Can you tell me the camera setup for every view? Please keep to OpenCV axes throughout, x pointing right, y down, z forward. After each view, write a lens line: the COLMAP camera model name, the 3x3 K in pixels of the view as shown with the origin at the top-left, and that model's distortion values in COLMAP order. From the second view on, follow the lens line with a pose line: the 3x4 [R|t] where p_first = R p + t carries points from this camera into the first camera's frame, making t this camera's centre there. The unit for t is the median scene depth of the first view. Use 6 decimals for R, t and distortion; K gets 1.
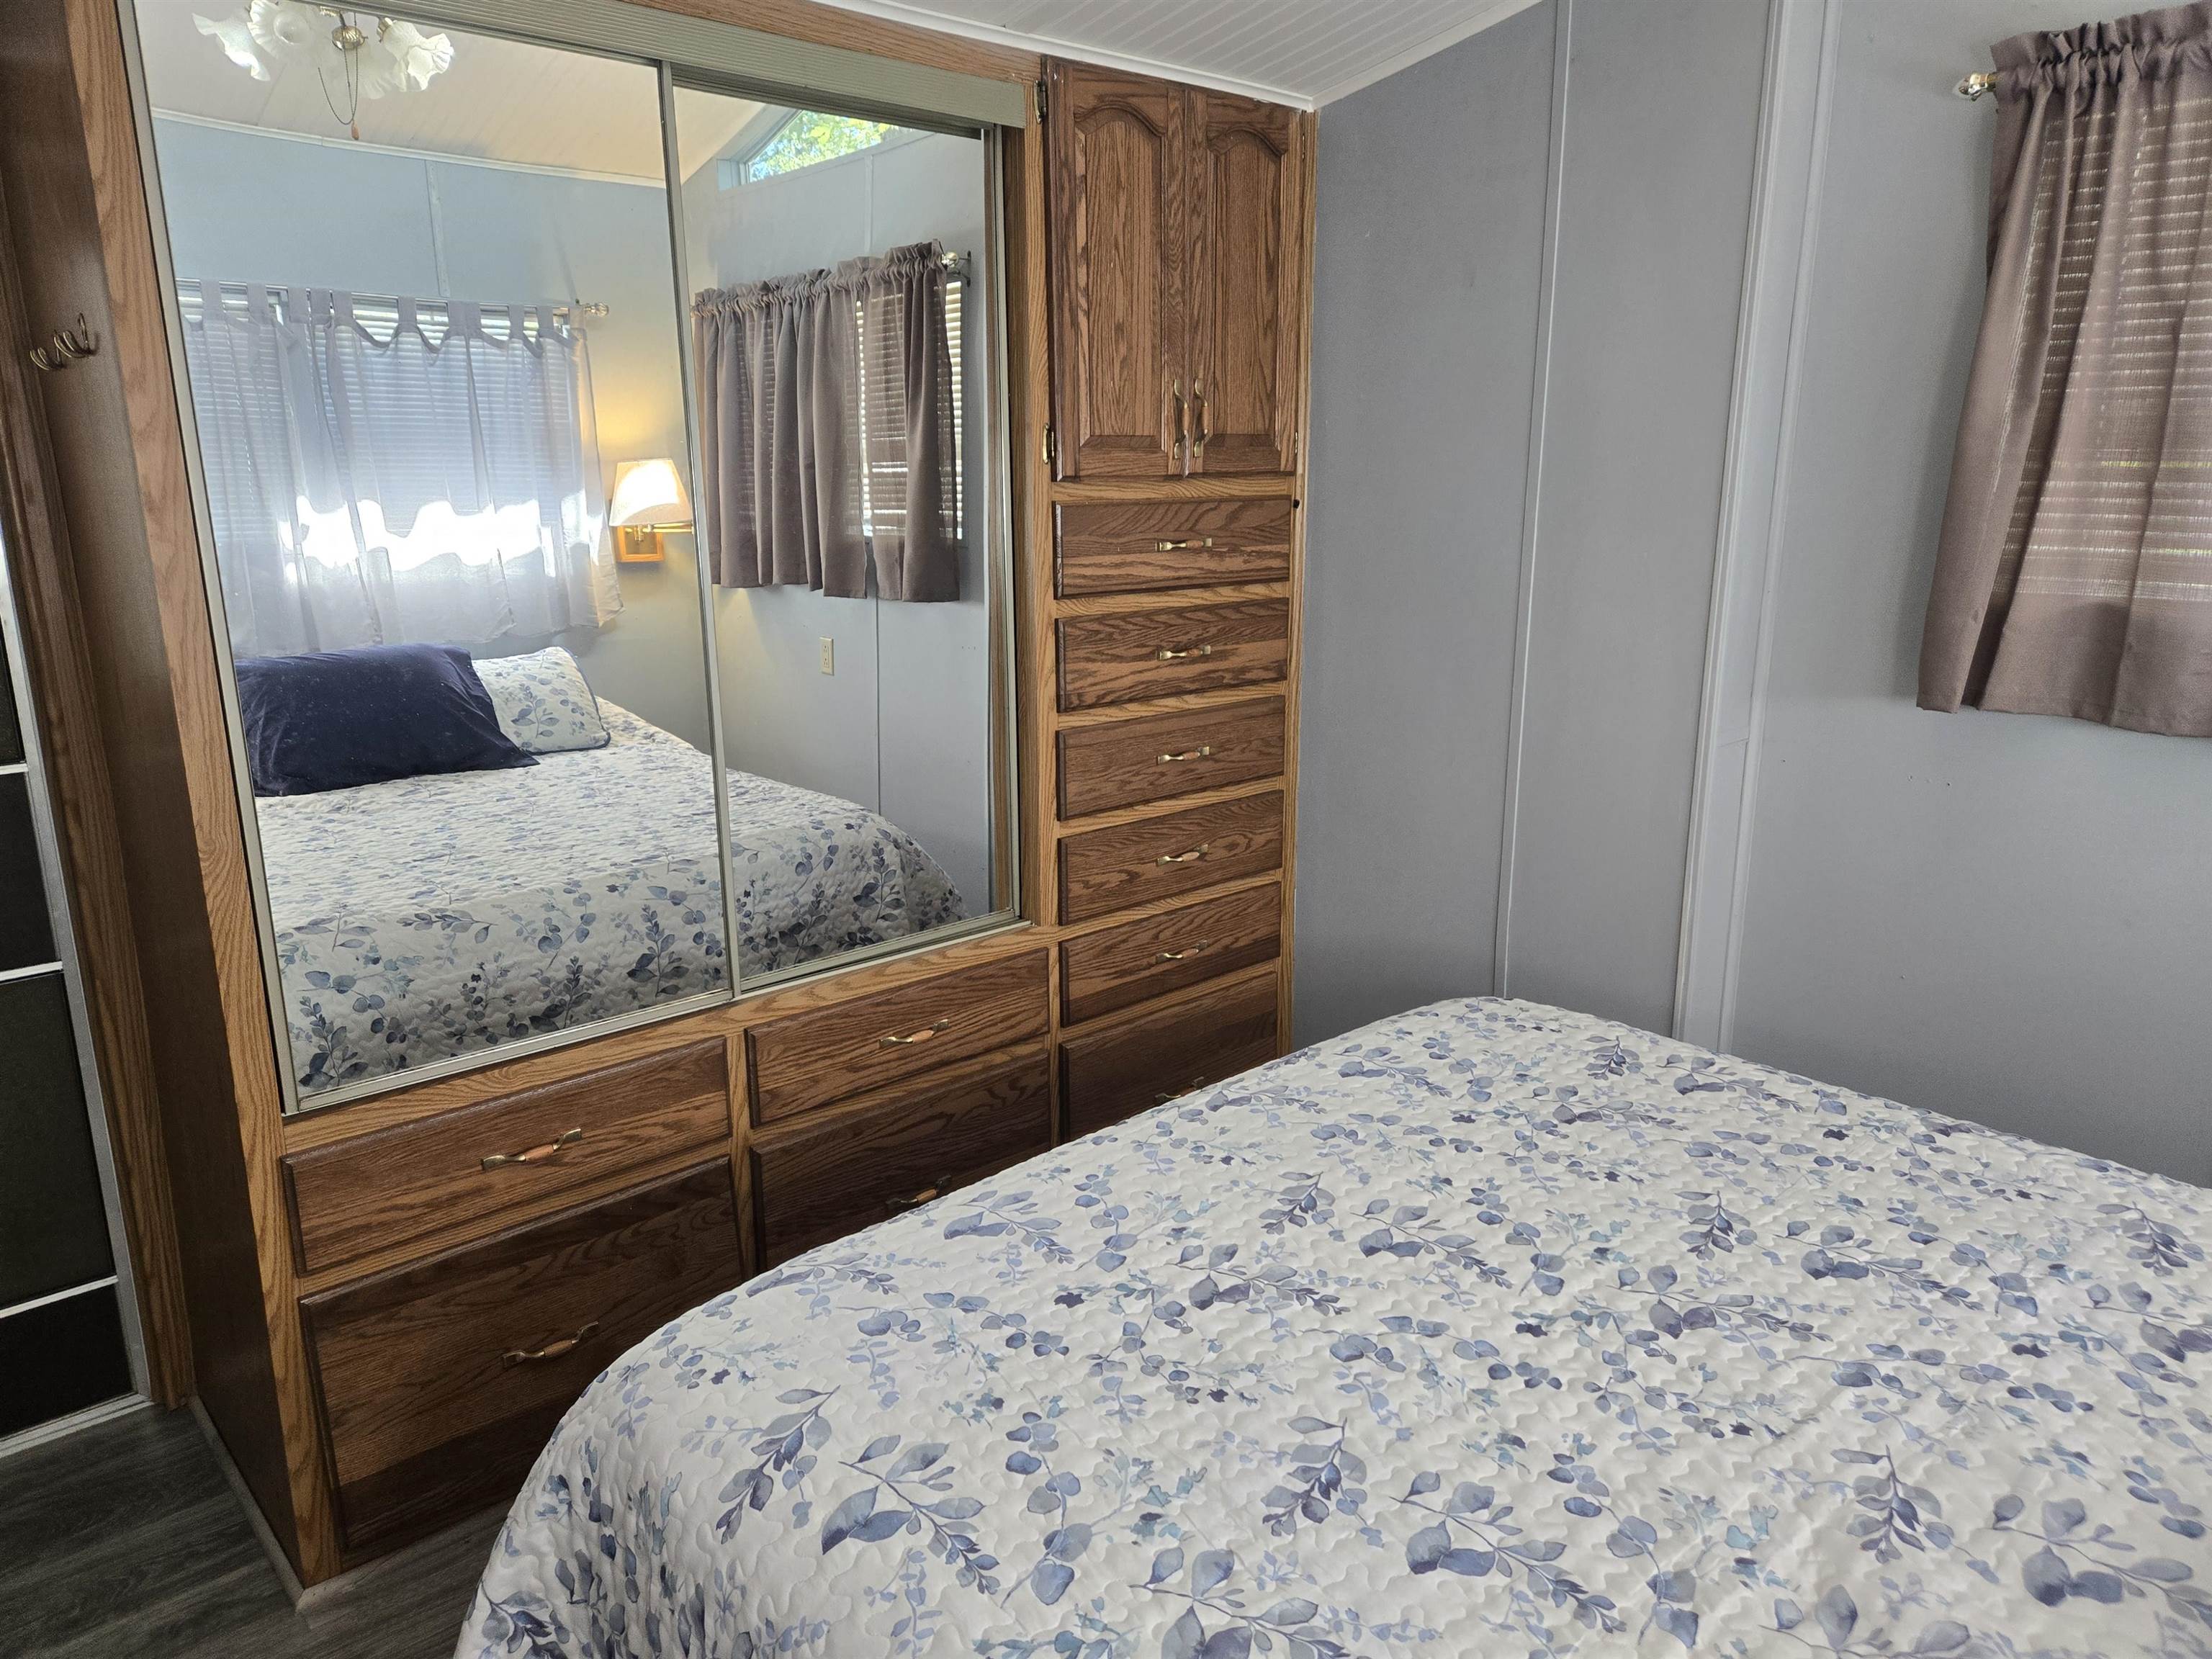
lens RADIAL K [[1493.7, 0, 1108.8], [0, 1493.7, 827.4], [0, 0, 1]] dist [0.075412, -0.062198]
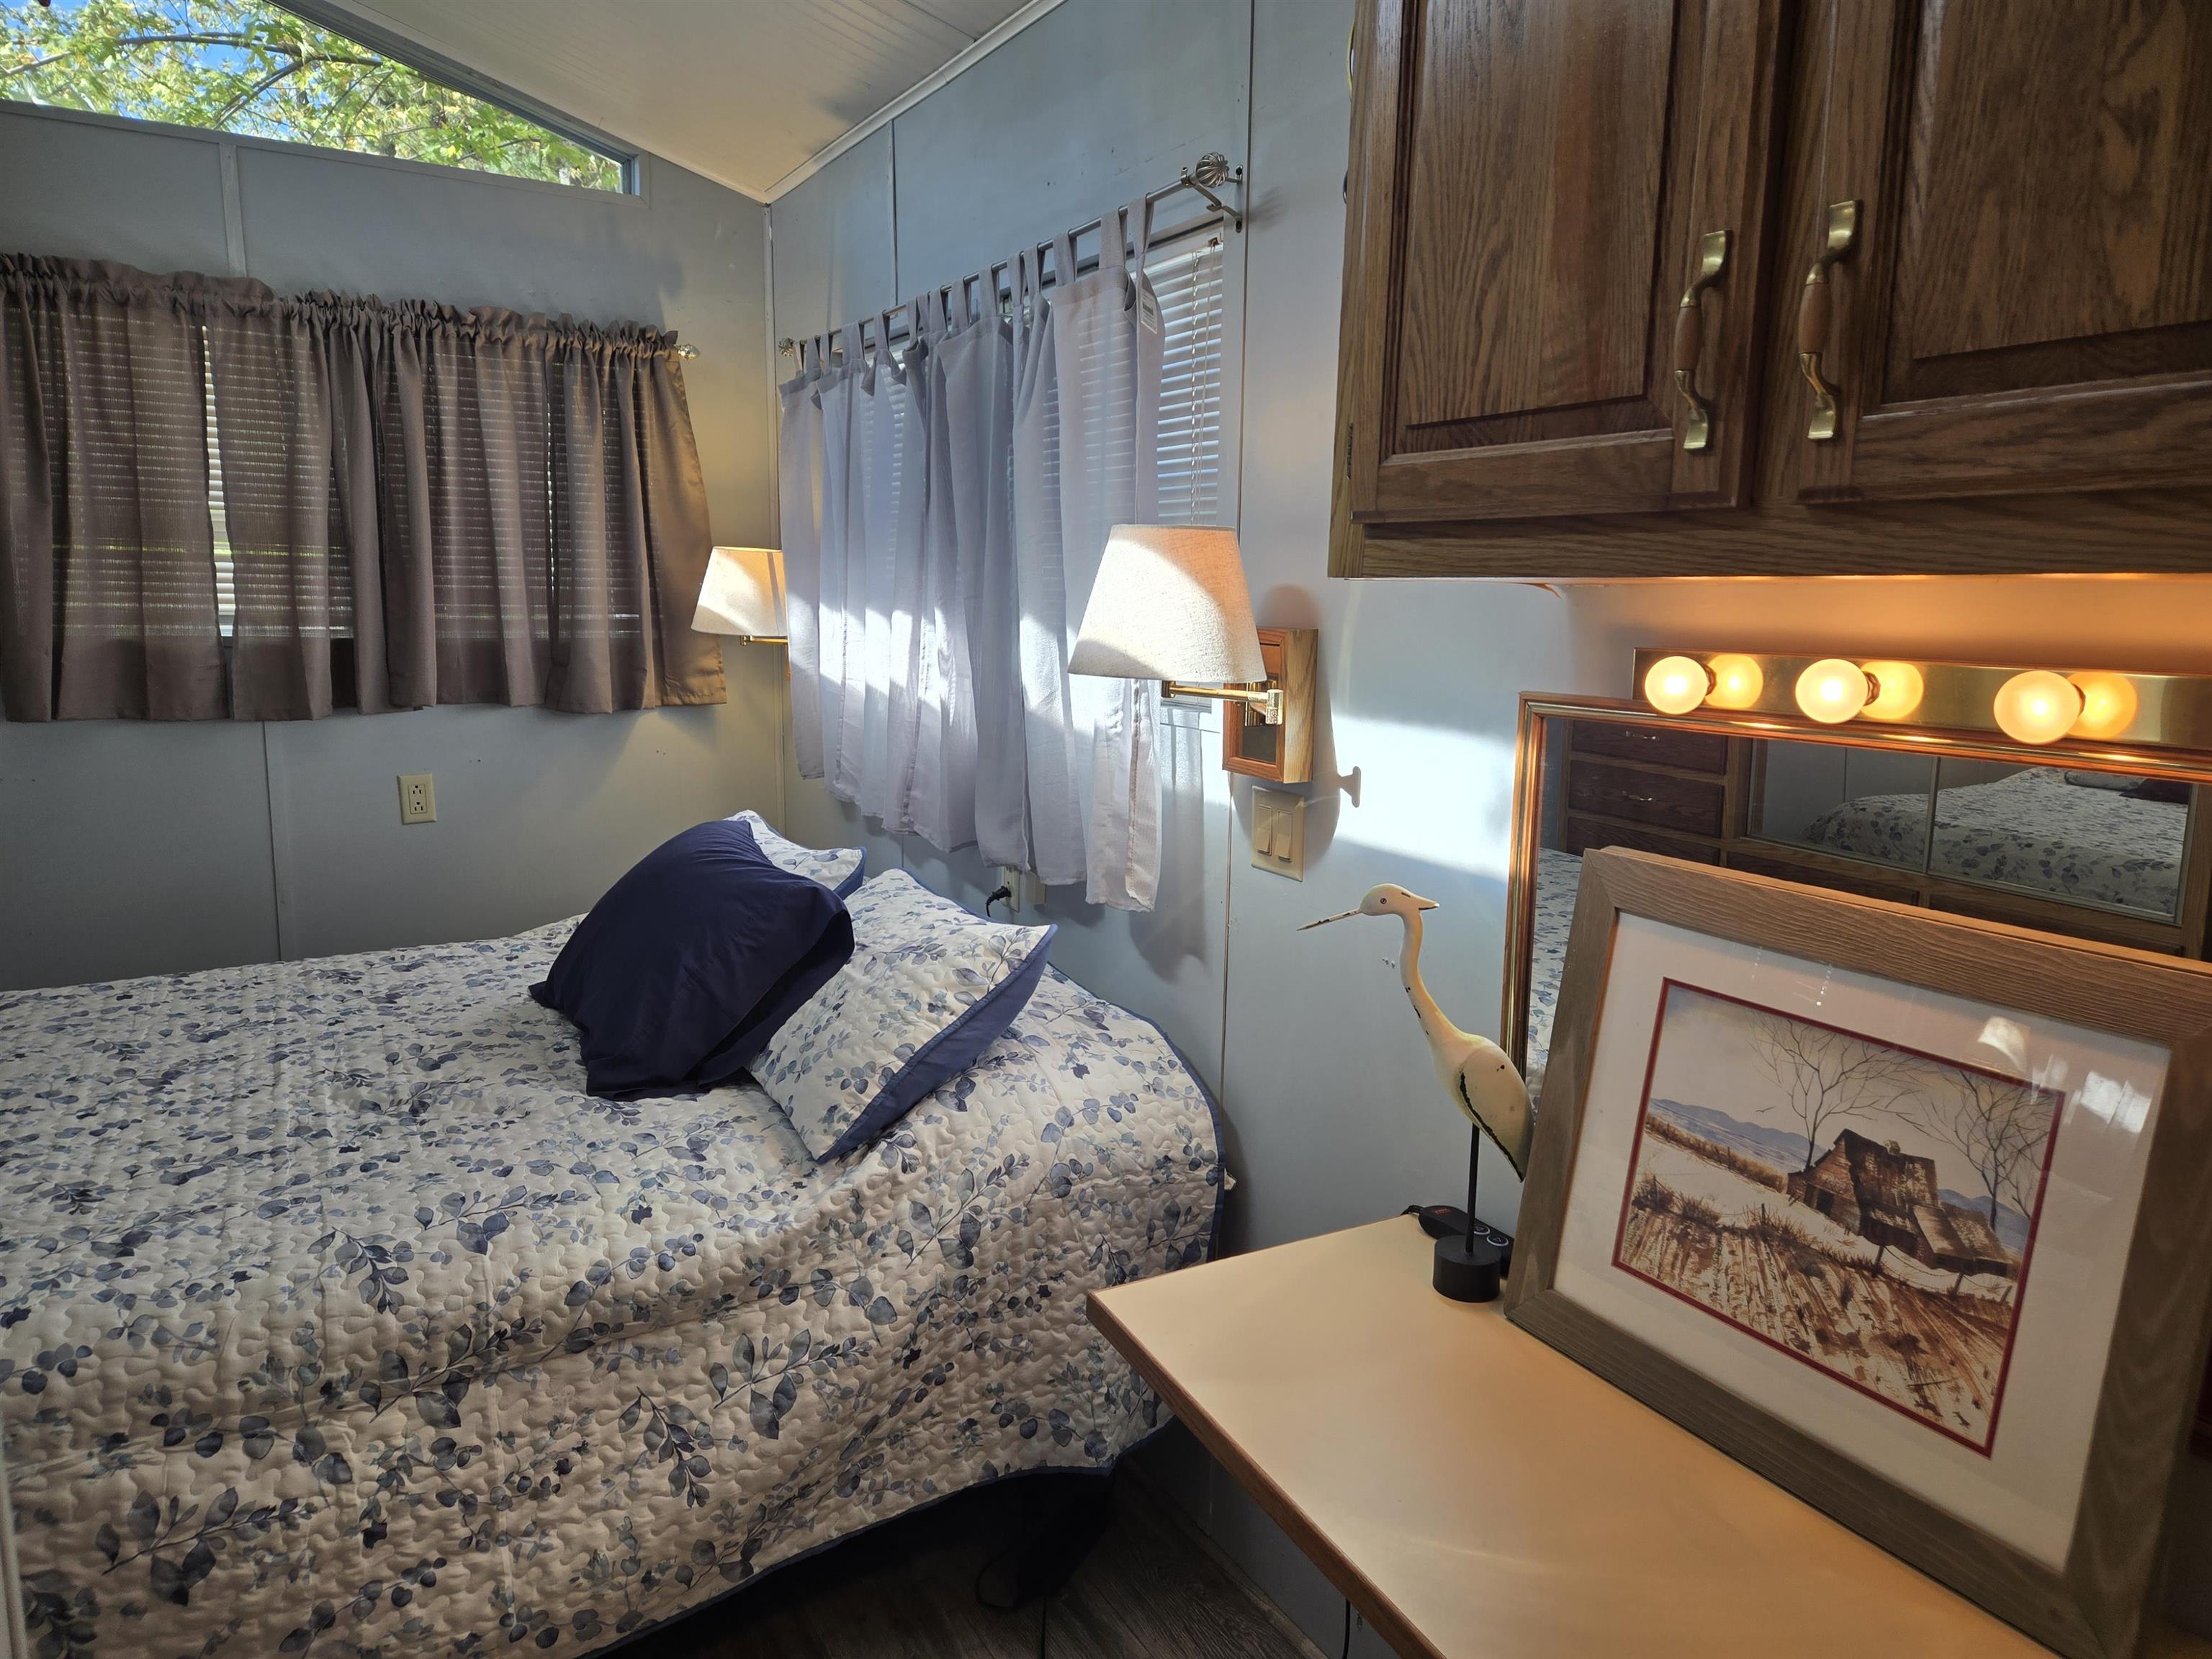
lens RADIAL K [[1493.7, 0, 1109.0], [0, 1493.7, 818.6], [0, 0, 1]] dist [0.075412, -0.062198]
pose [[0.220082, -0.154139, 0.963226, -0.823792], [0.209391, 0.971885, 0.107682, 0.087872], [-0.952743, 0.177992, 0.246169, -0.350302]]
